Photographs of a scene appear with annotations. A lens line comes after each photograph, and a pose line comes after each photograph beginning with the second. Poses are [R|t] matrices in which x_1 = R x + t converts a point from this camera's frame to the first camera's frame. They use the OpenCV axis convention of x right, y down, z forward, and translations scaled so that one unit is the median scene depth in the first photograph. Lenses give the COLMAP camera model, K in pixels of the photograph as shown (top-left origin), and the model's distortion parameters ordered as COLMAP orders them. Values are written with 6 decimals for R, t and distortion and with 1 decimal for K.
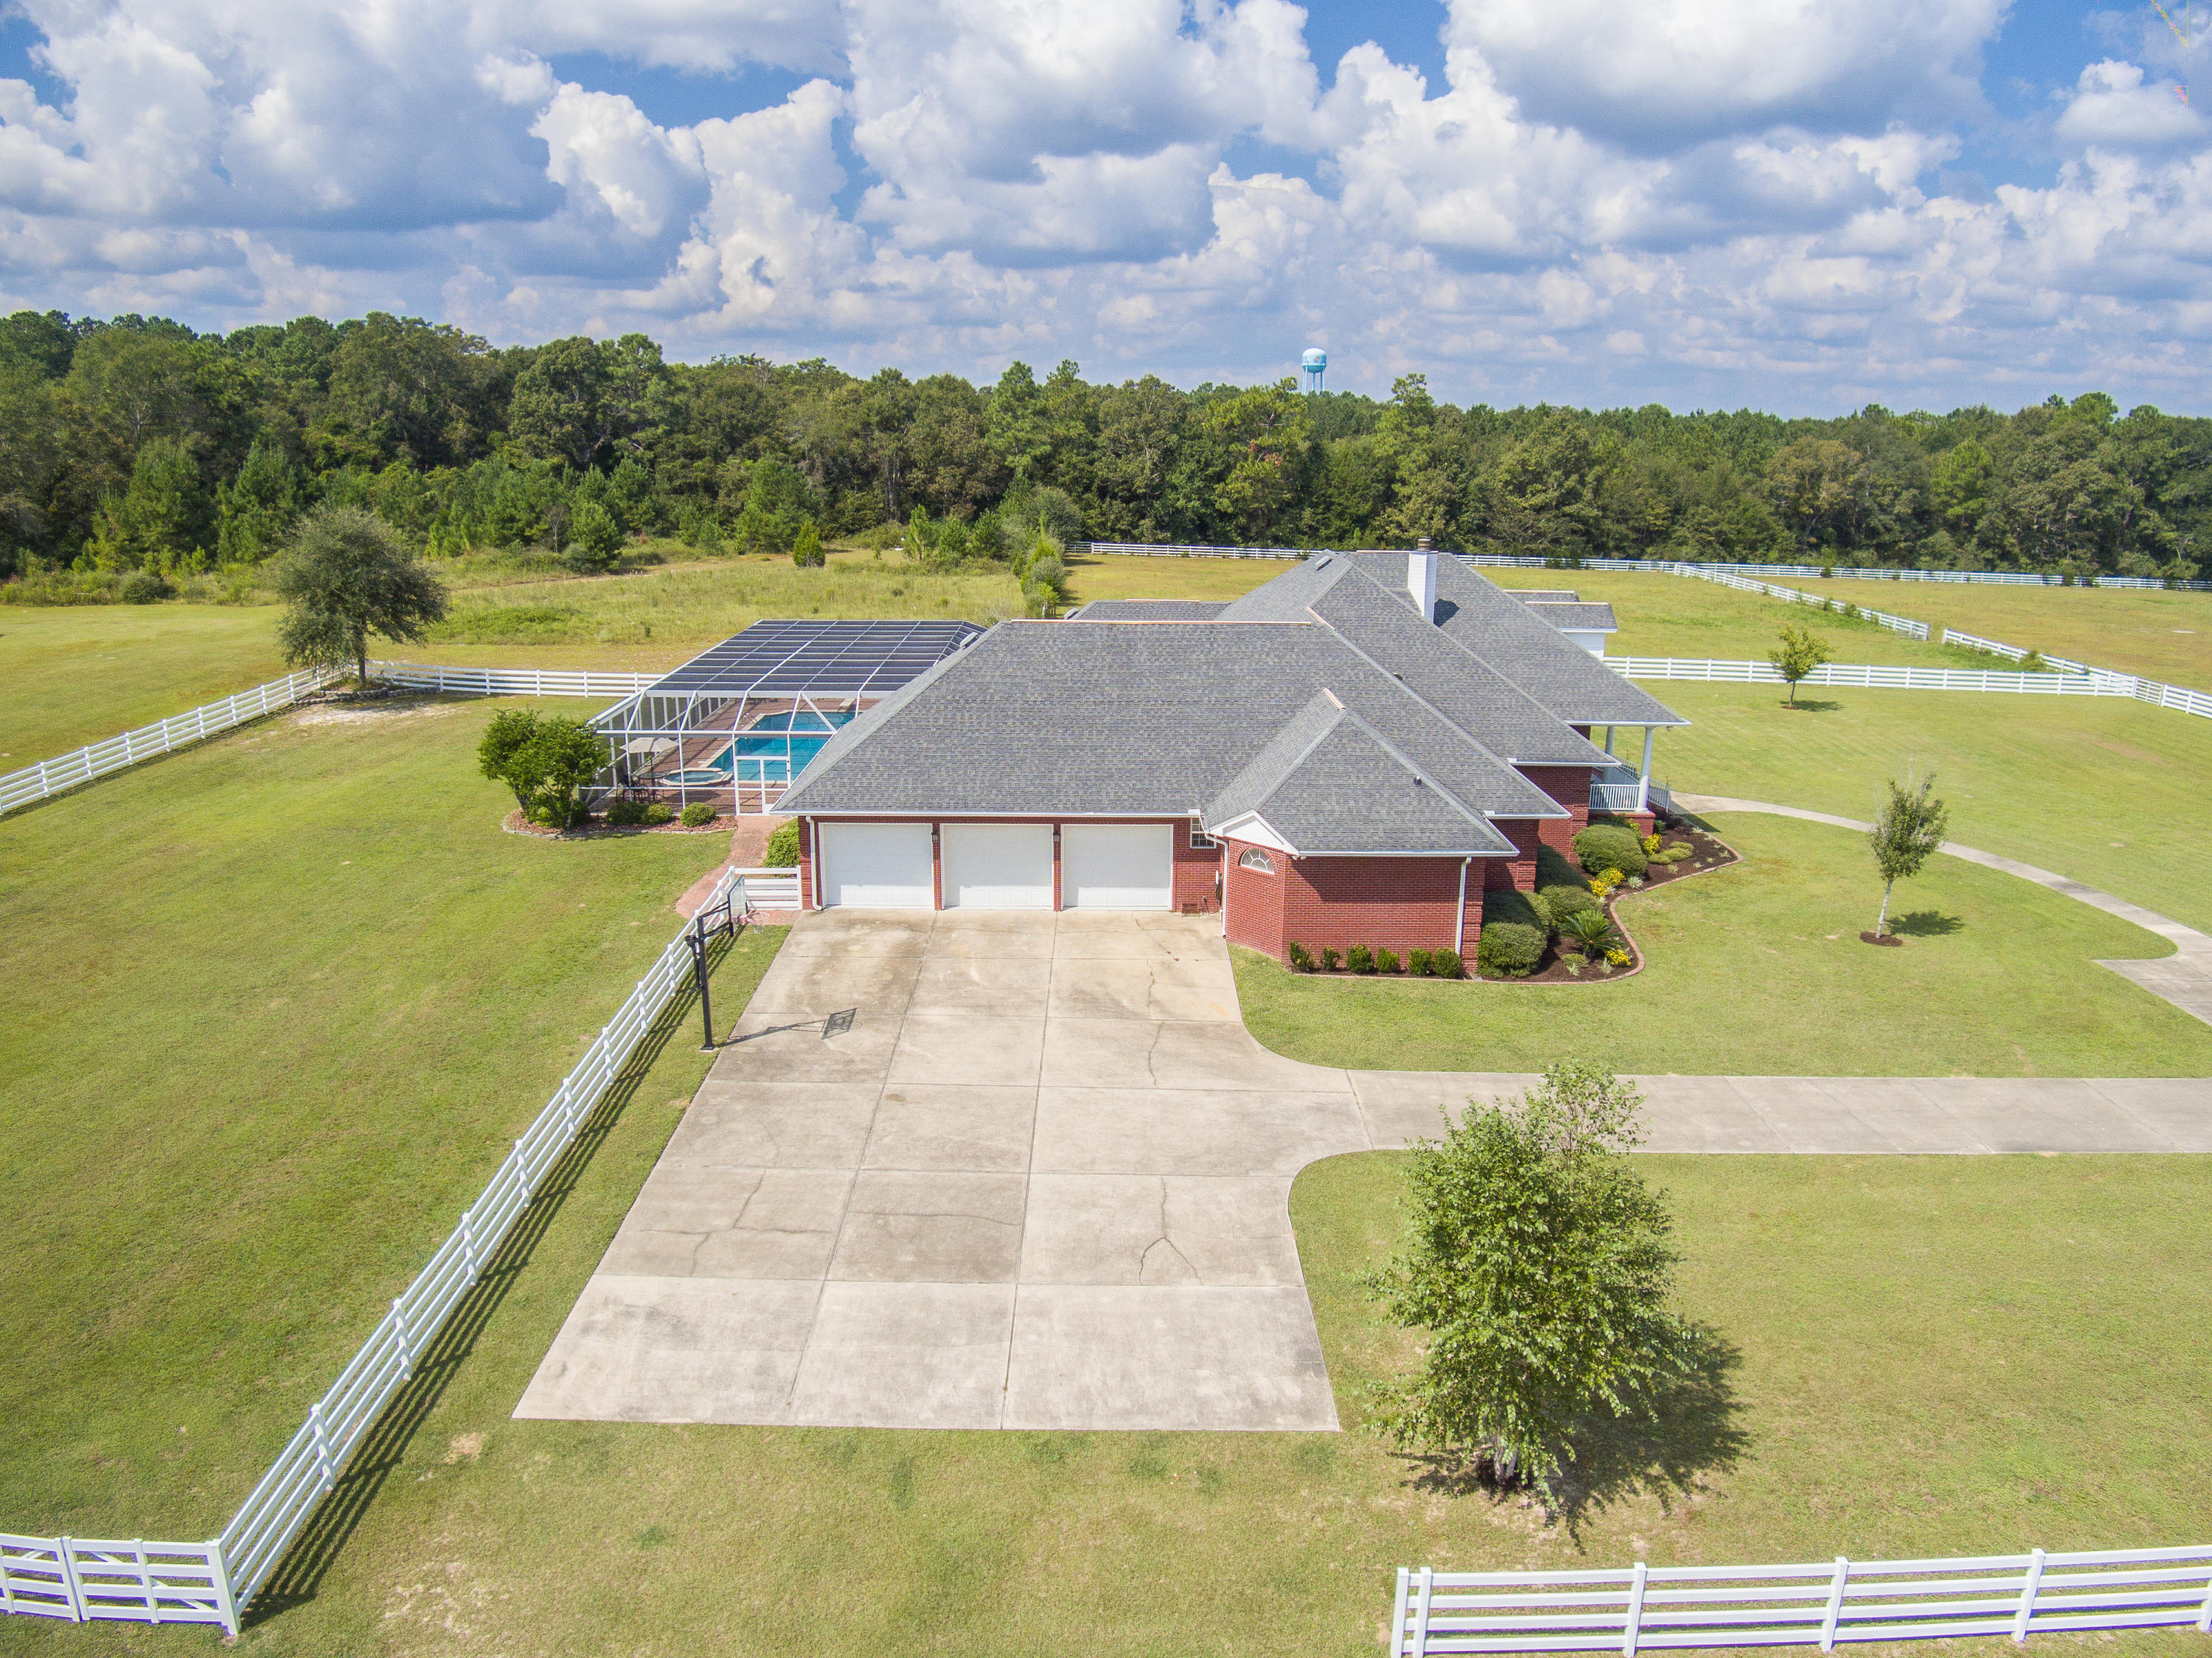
lens RADIAL K [[1500.2, 0, 1125.9], [0, 1500.2, 811.3], [0, 0, 1]] dist [-0.082705, 0.010694]
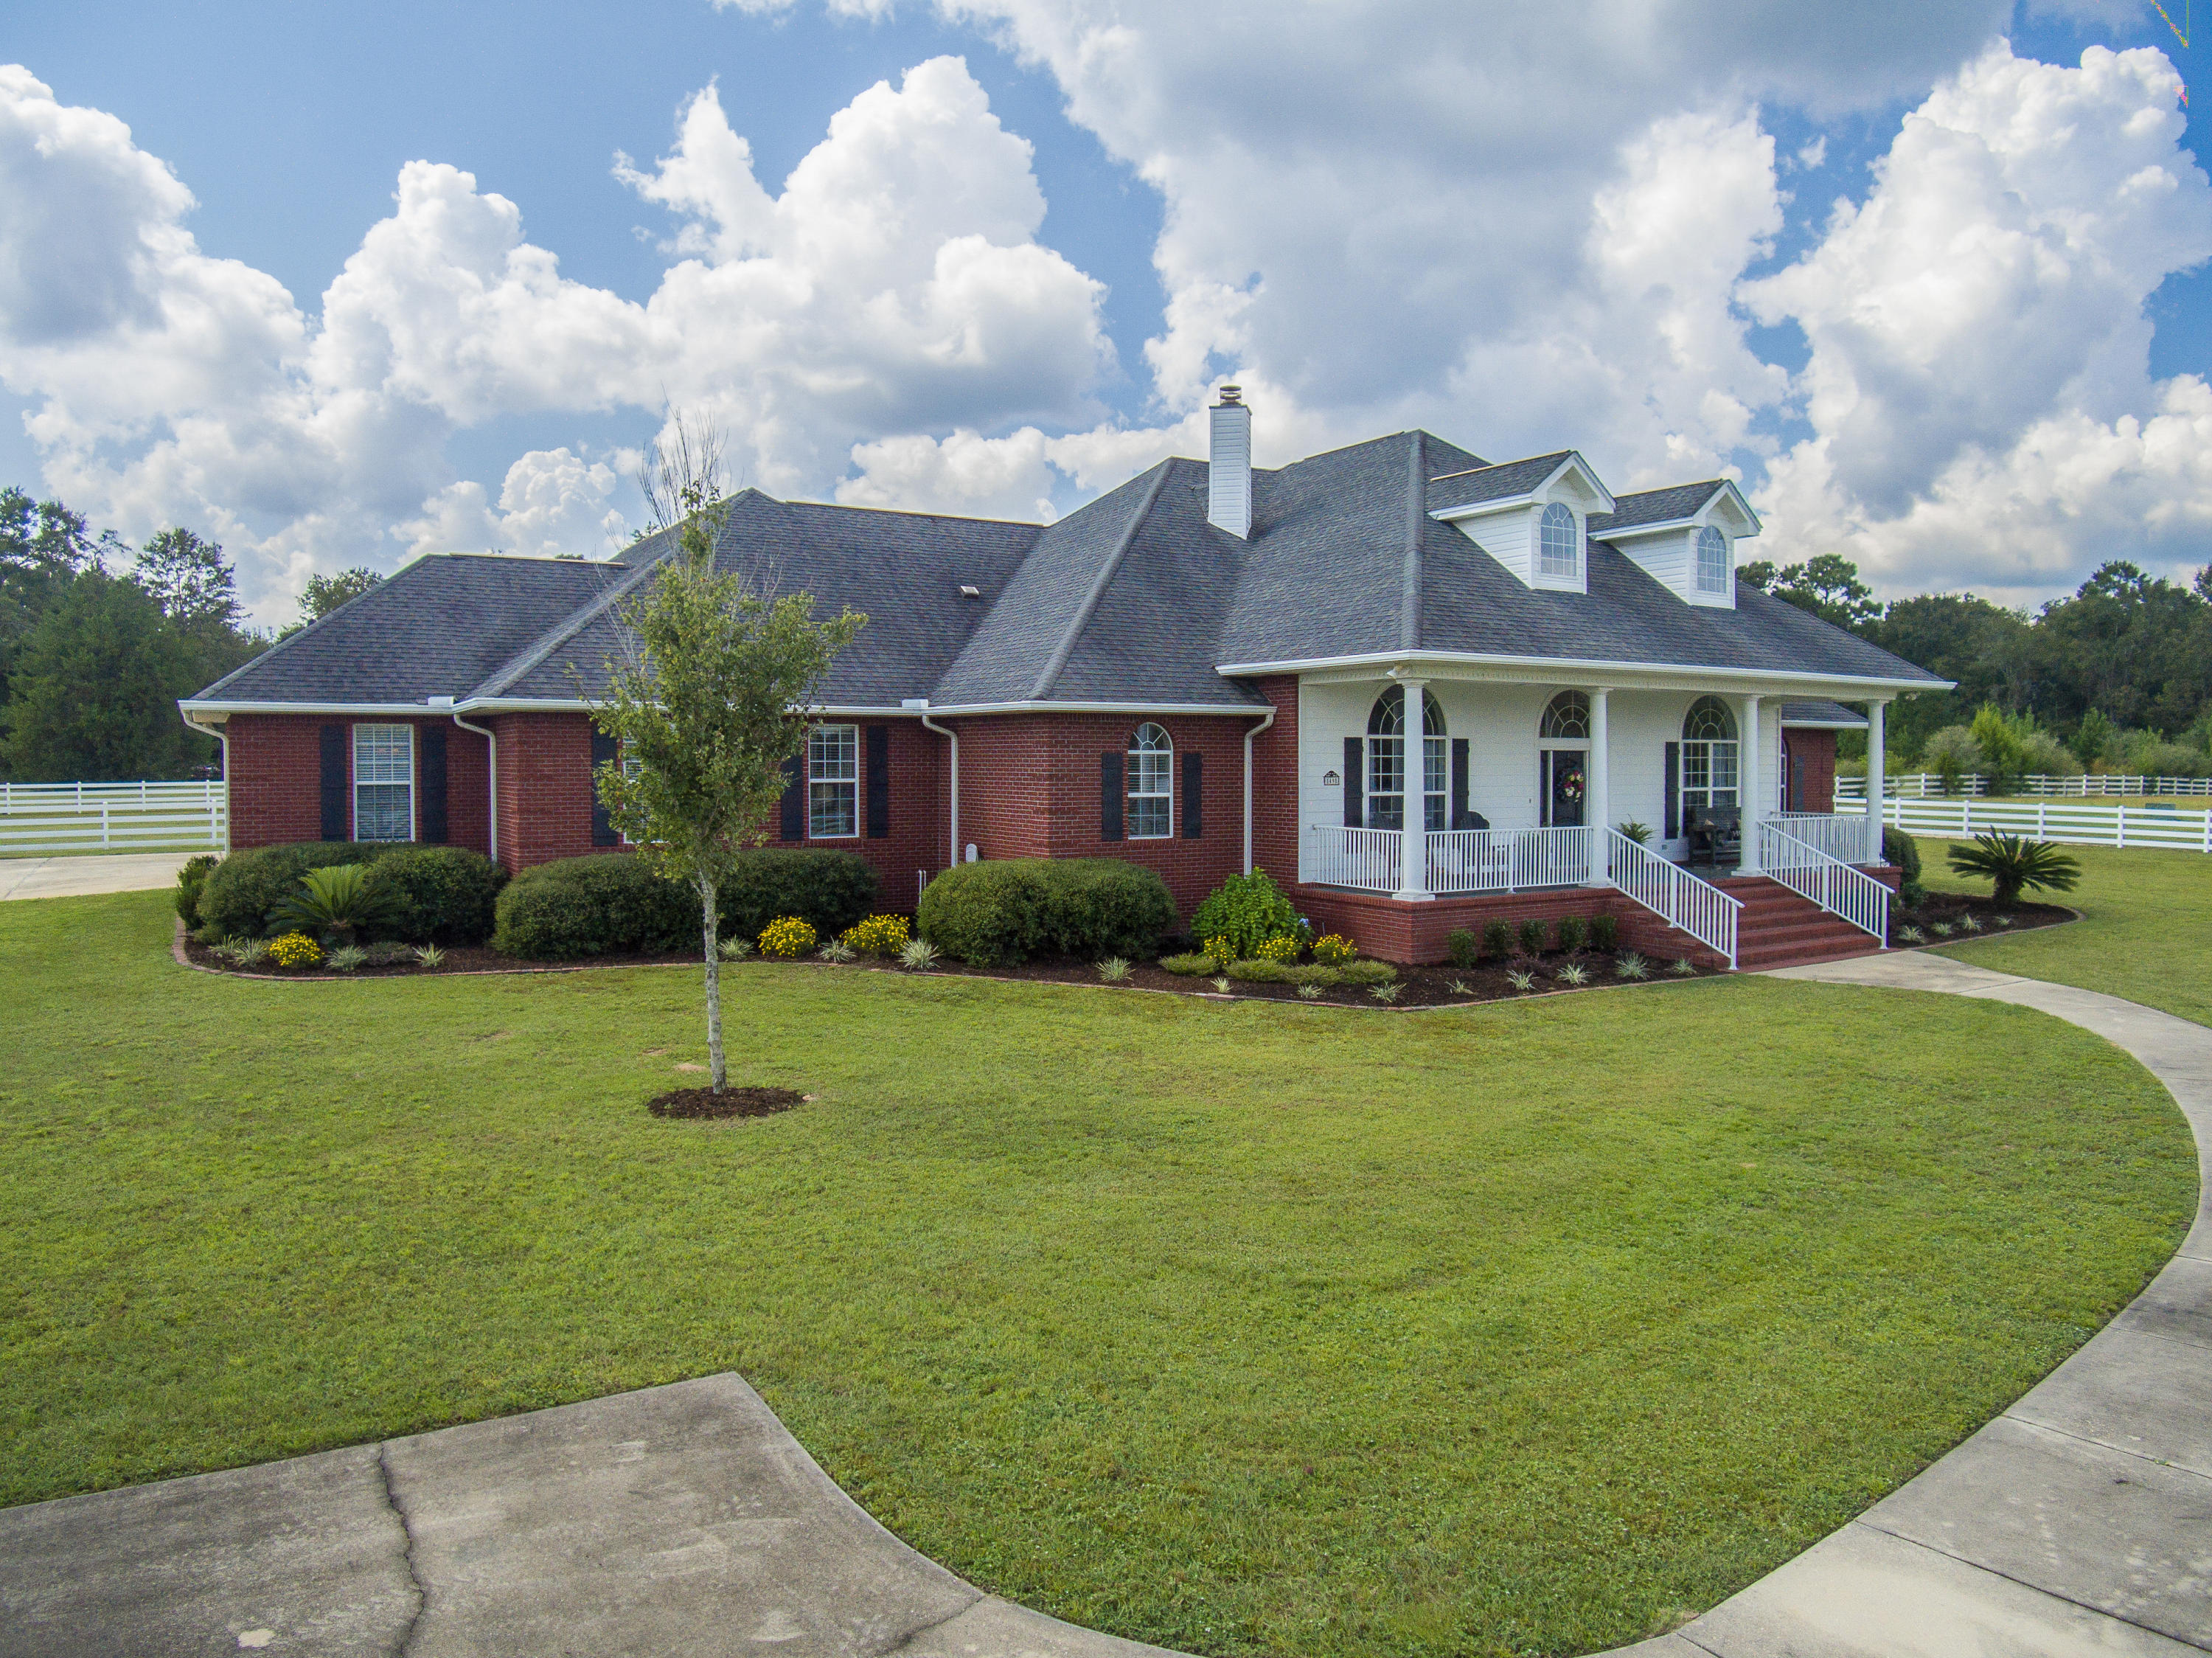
lens RADIAL K [[1500.2, 0, 1113.8], [0, 1500.2, 825.5], [0, 0, 1]] dist [-0.082705, 0.010694]
pose [[0.517649, 0.026179, -0.855192, 0.209452], [-0.208910, 0.973146, -0.096664, 0.011848], [0.829696, 0.228696, 0.509217, 0.233205]]
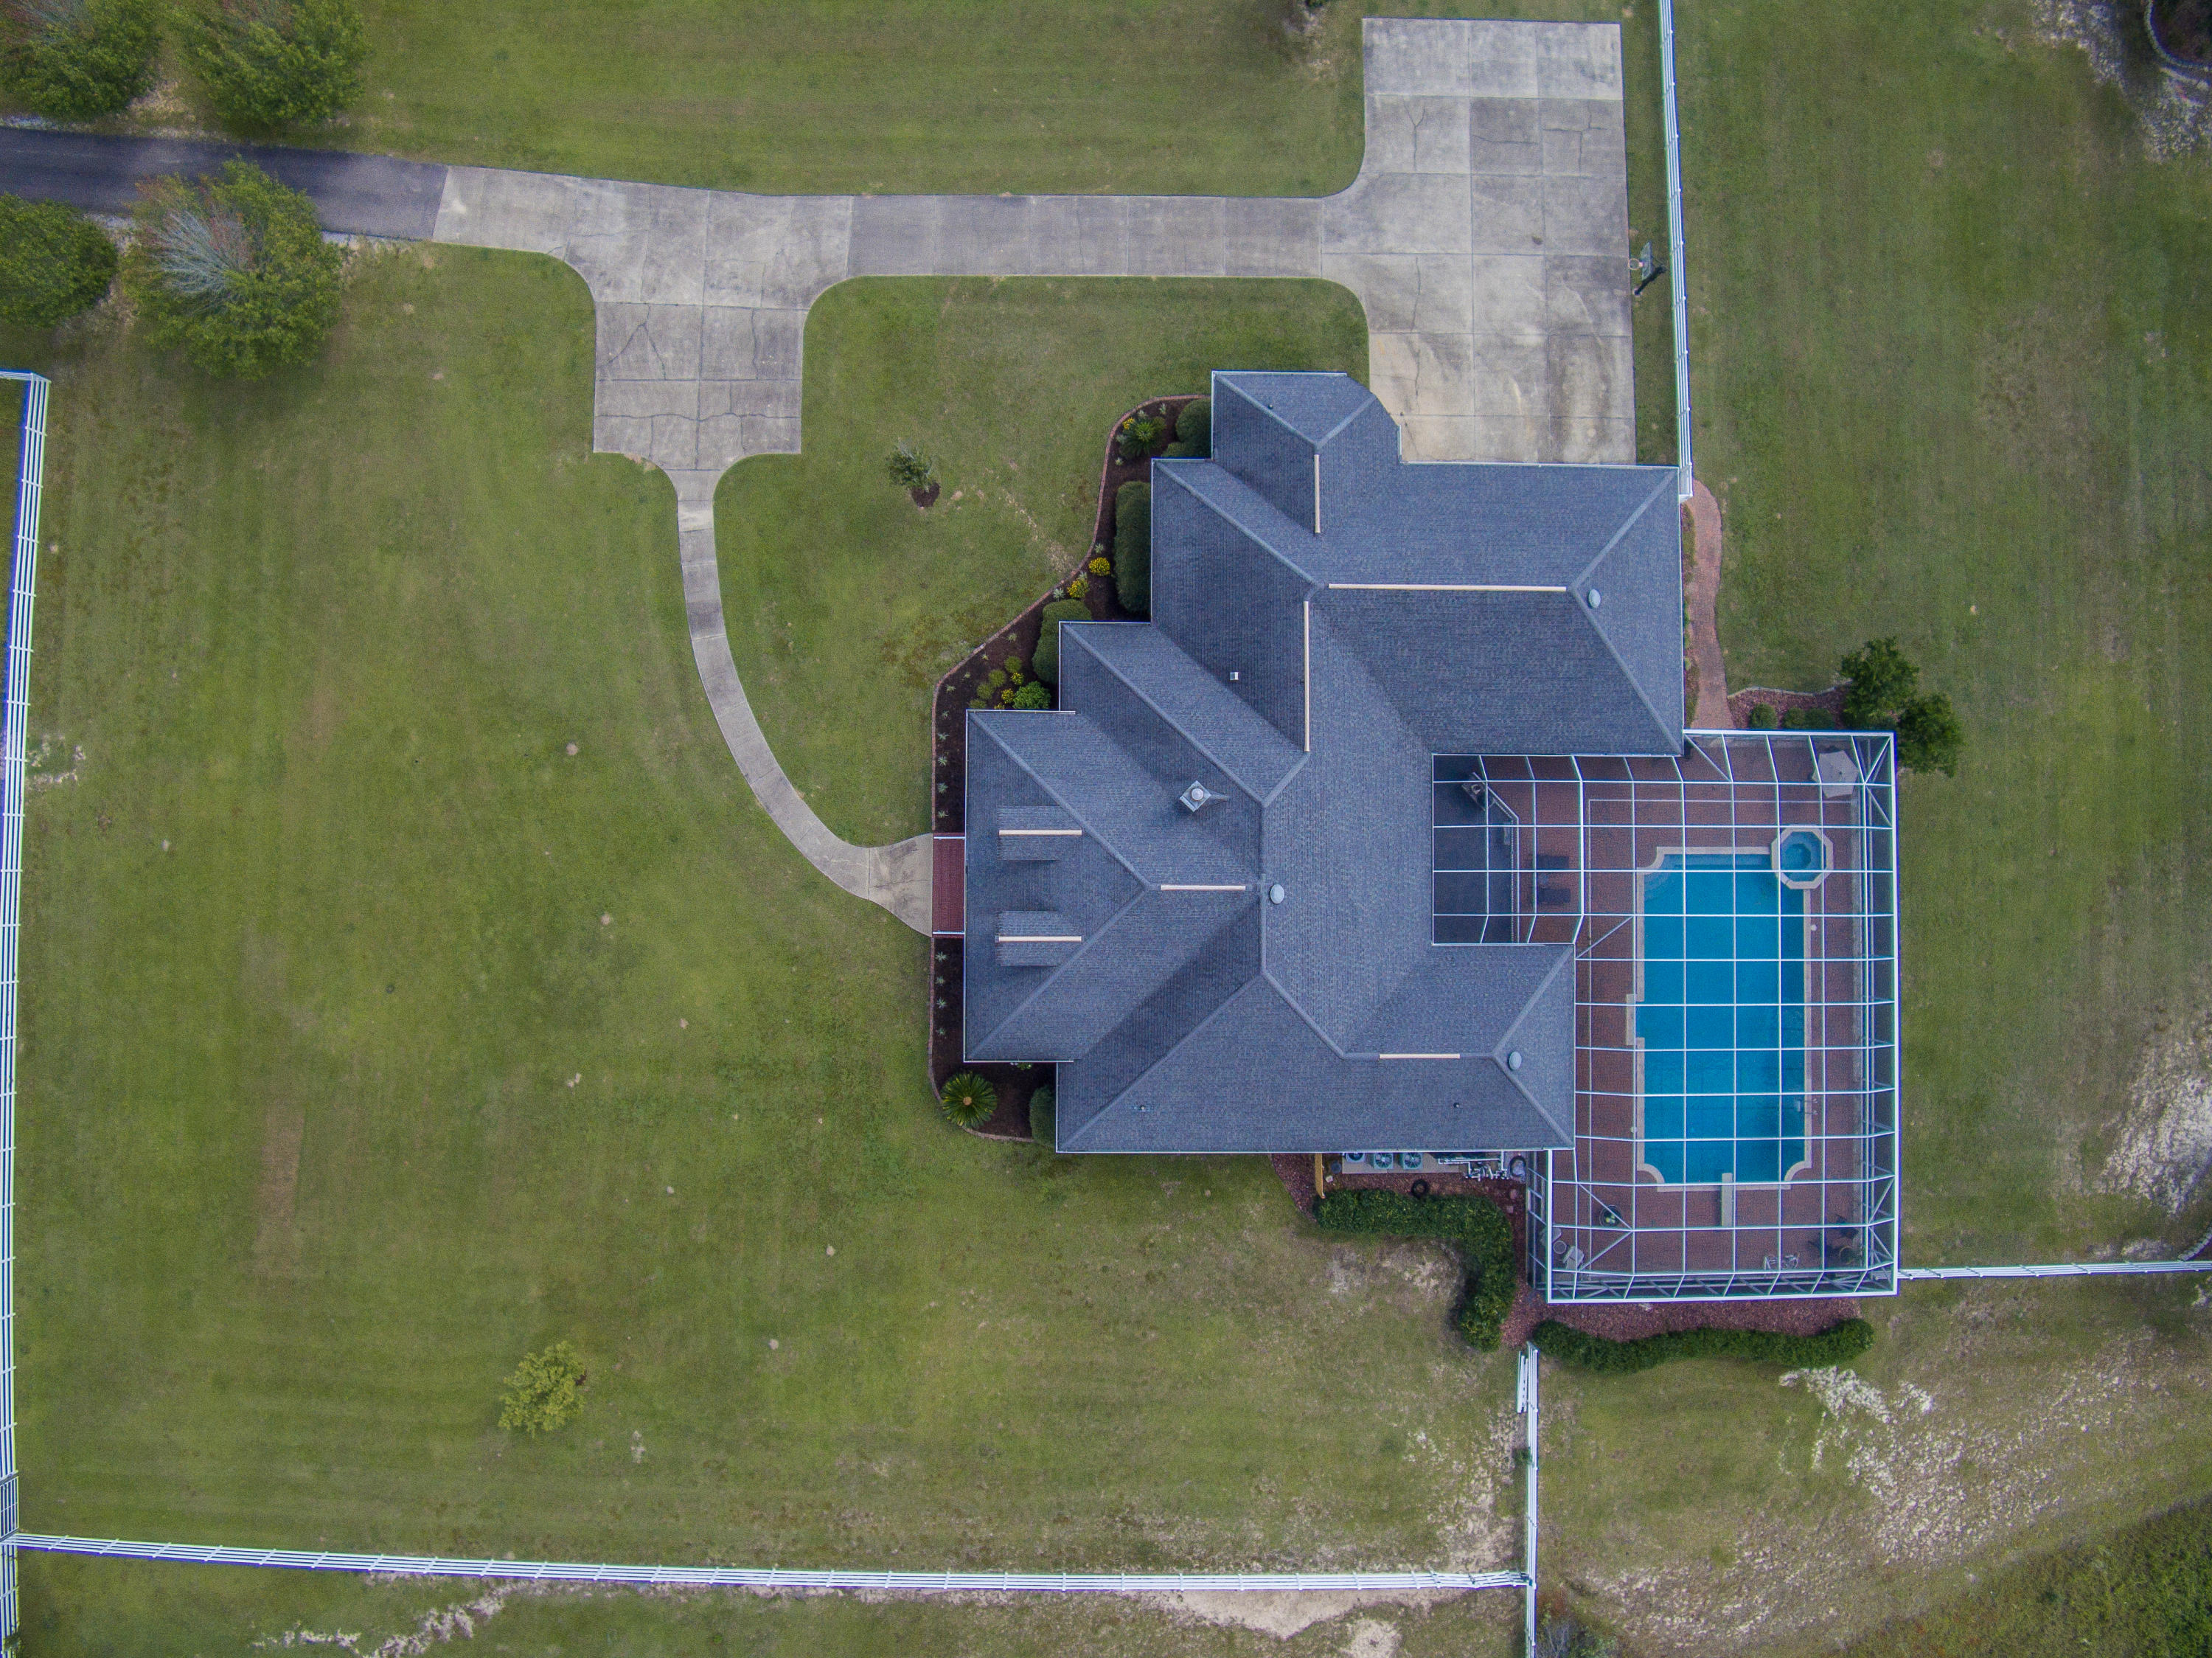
lens RADIAL K [[1500.2, 0, 1107.7], [0, 1500.2, 812.6], [0, 0, 1]] dist [-0.082705, 0.010694]
pose [[-0.999479, -0.024760, -0.020712, 0.091049], [-0.015158, -0.206479, 0.978334, -0.381544], [-0.028500, 0.978138, 0.205996, 0.259339]]
